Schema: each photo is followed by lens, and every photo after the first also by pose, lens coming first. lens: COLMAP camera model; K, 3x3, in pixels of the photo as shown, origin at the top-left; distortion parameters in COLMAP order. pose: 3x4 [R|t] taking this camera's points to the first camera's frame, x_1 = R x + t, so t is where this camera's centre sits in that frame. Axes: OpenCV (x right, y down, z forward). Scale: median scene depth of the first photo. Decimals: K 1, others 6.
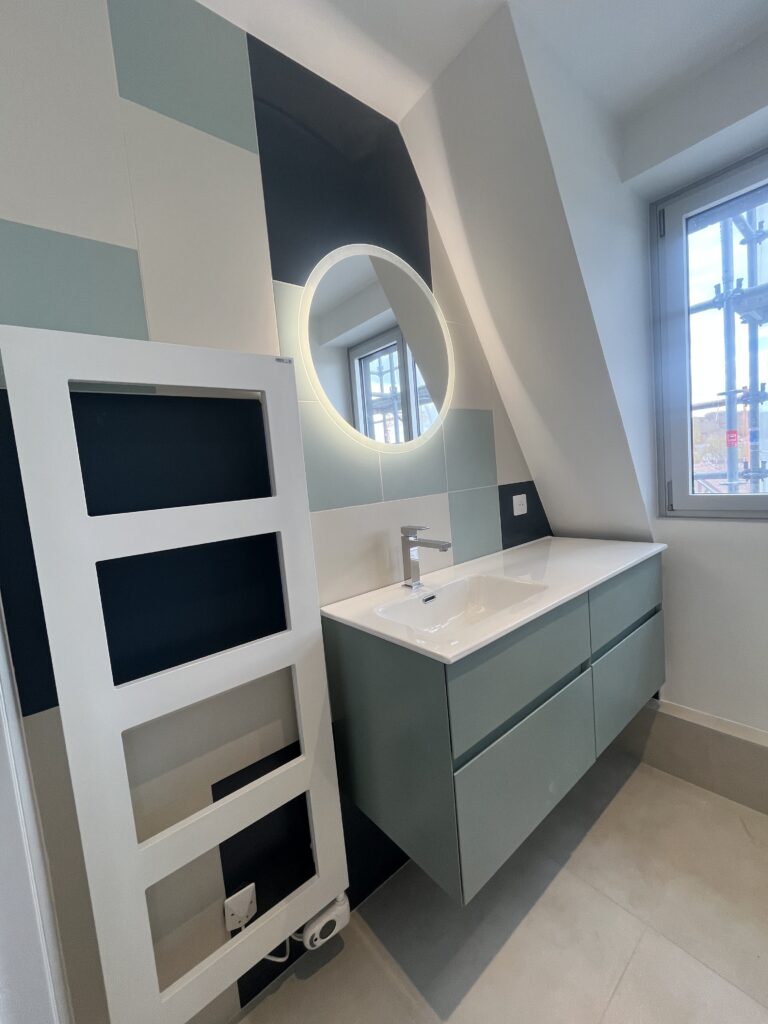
lens RADIAL K [[412.6, 0, 385.0], [0, 412.6, 508.0], [0, 0, 1]] dist [0.016383, -0.011353]
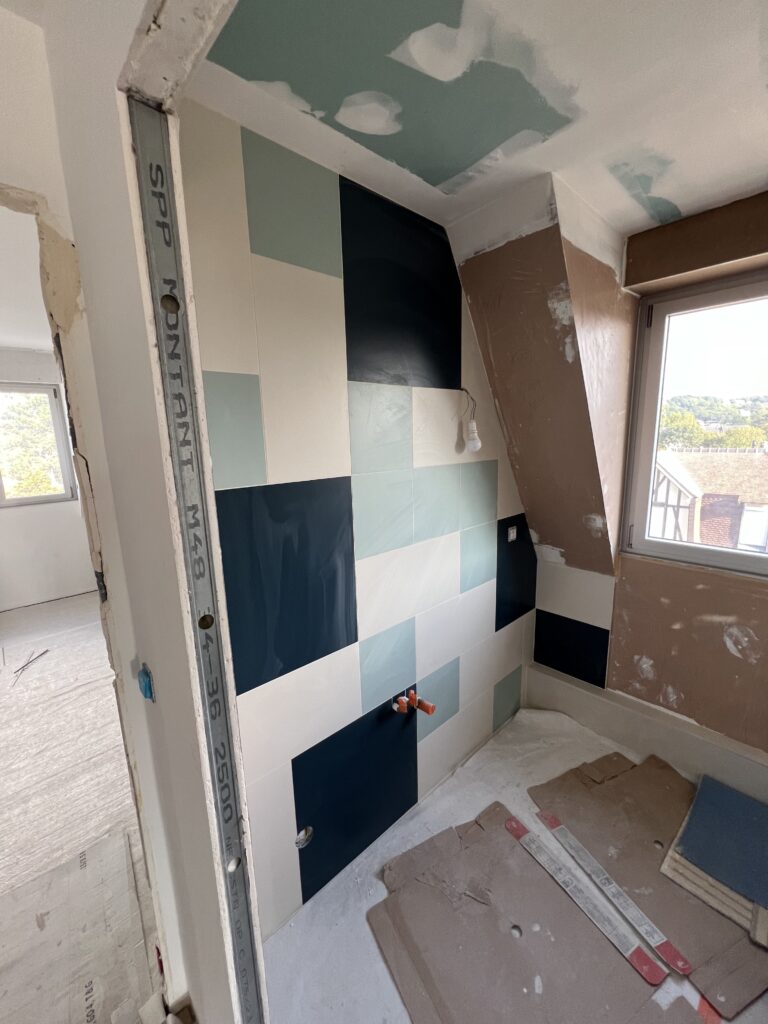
lens RADIAL K [[418.7, 0, 384.0], [0, 418.7, 512.0], [0, 0, 1]] dist [-0.001299, -0.000158]
pose [[0.996019, 0.046180, 0.076246, -0.169623], [-0.053774, 0.993458, 0.100749, -0.205554], [-0.071094, -0.104448, 0.991986, -0.211780]]
